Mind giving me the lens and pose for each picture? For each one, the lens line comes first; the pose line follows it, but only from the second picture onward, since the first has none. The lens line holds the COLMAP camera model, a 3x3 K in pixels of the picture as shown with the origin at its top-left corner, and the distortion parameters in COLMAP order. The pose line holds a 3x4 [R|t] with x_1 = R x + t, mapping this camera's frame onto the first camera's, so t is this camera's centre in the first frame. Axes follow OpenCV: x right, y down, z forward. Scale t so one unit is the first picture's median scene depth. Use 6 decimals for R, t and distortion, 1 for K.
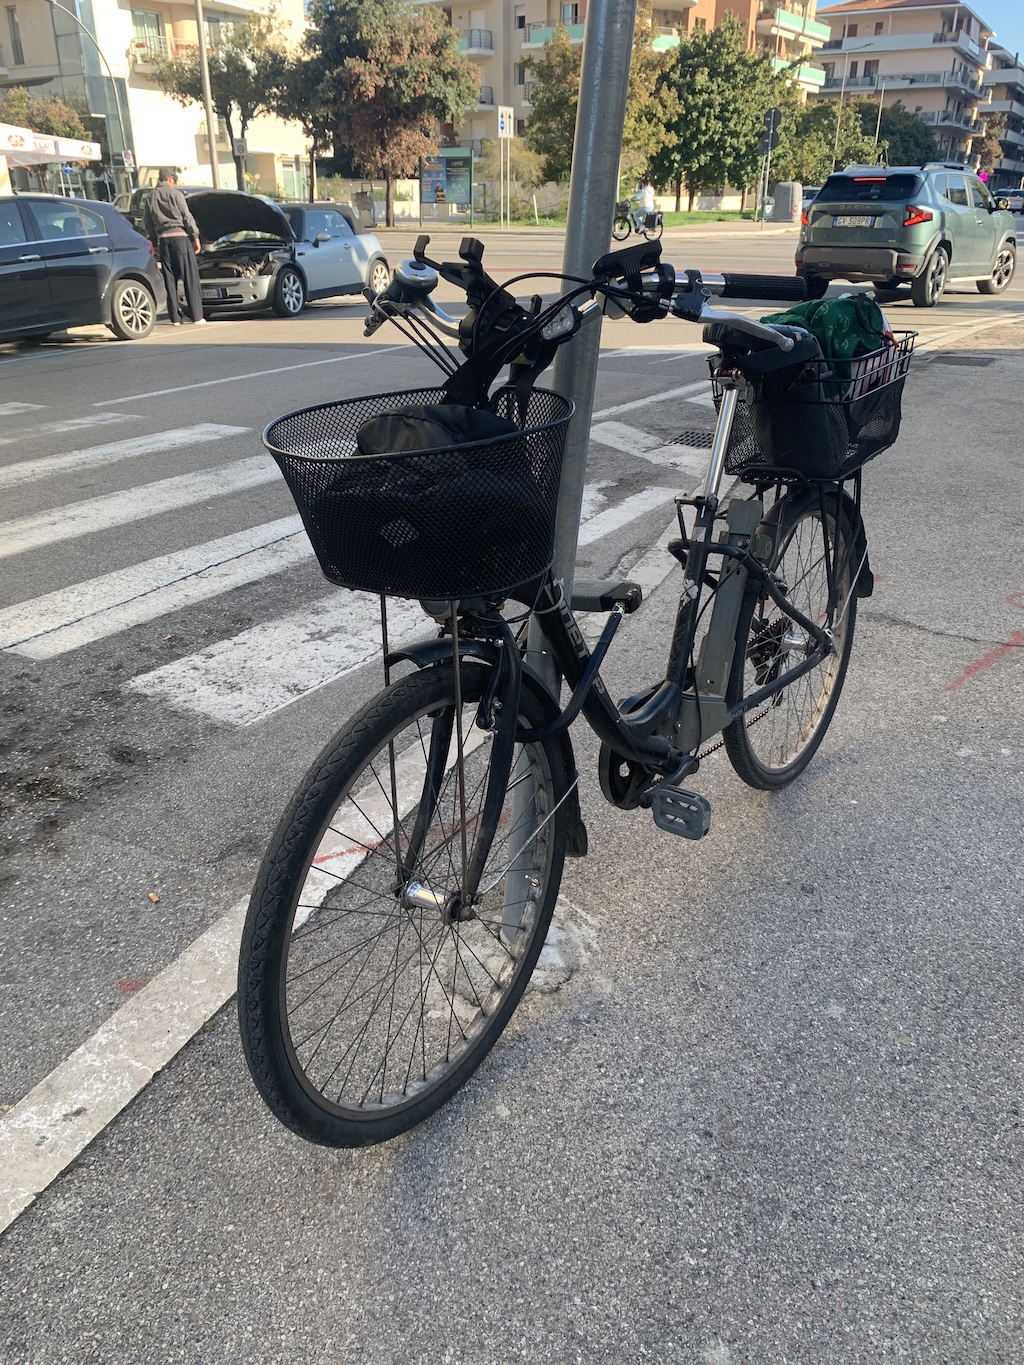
lens RADIAL K [[1051.6, 0, 519.7], [0, 1051.6, 708.4], [0, 0, 1]] dist [0.029665, -0.025589]
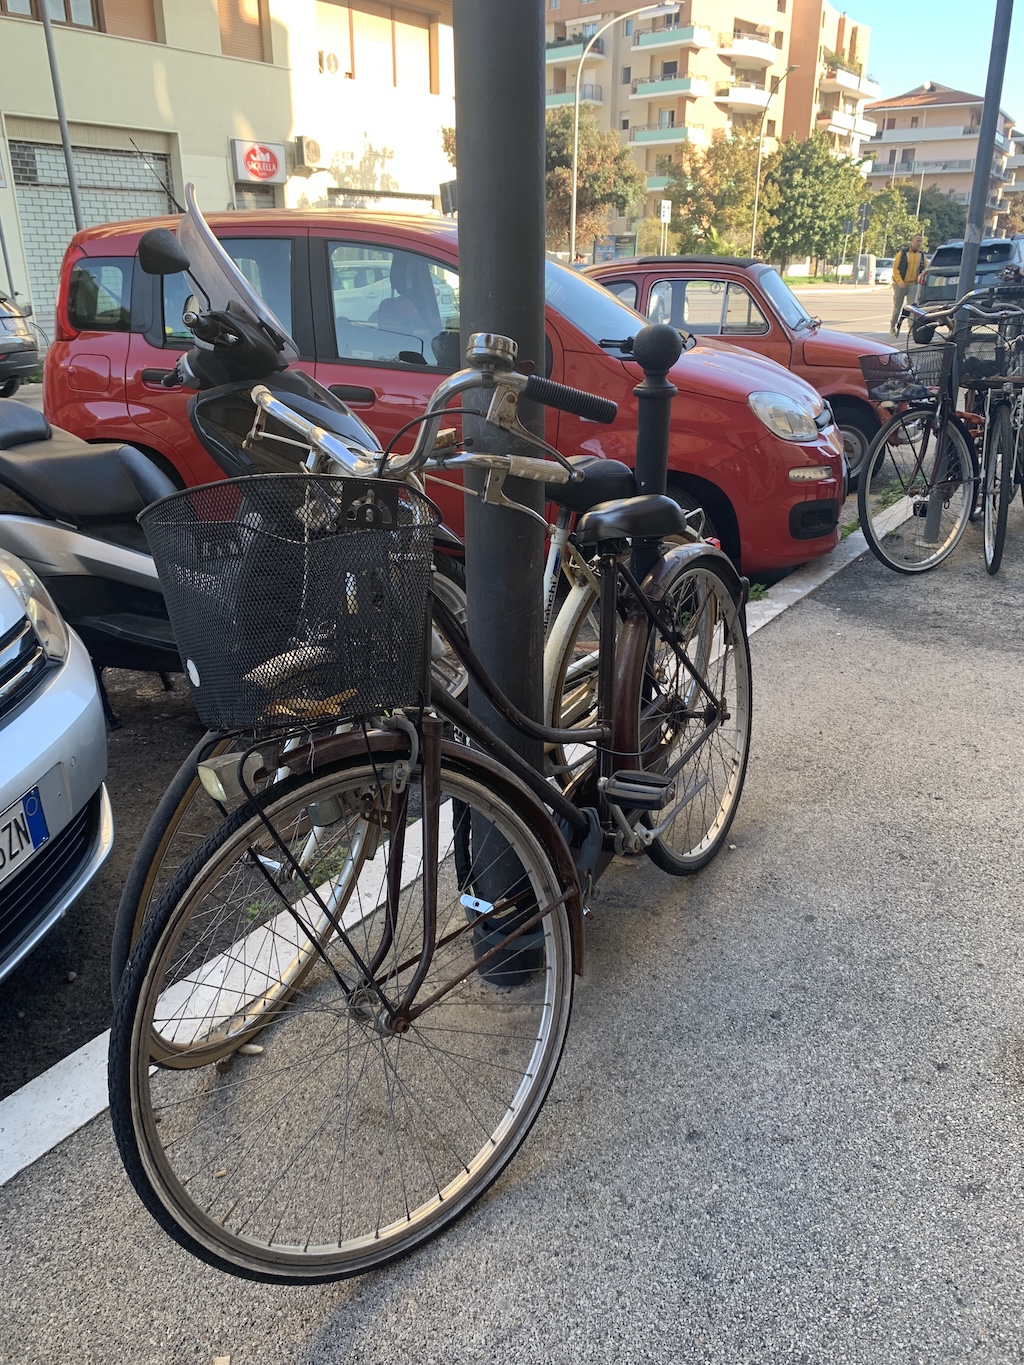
lens RADIAL K [[1051.6, 0, 508.8], [0, 1051.6, 684.5], [0, 0, 1]] dist [0.029665, -0.025589]
pose [[0.999437, 0.017696, -0.028492, -0.130645], [-0.019674, 0.997302, -0.070719, 0.120647], [0.027164, 0.071240, 0.997089, -0.250631]]
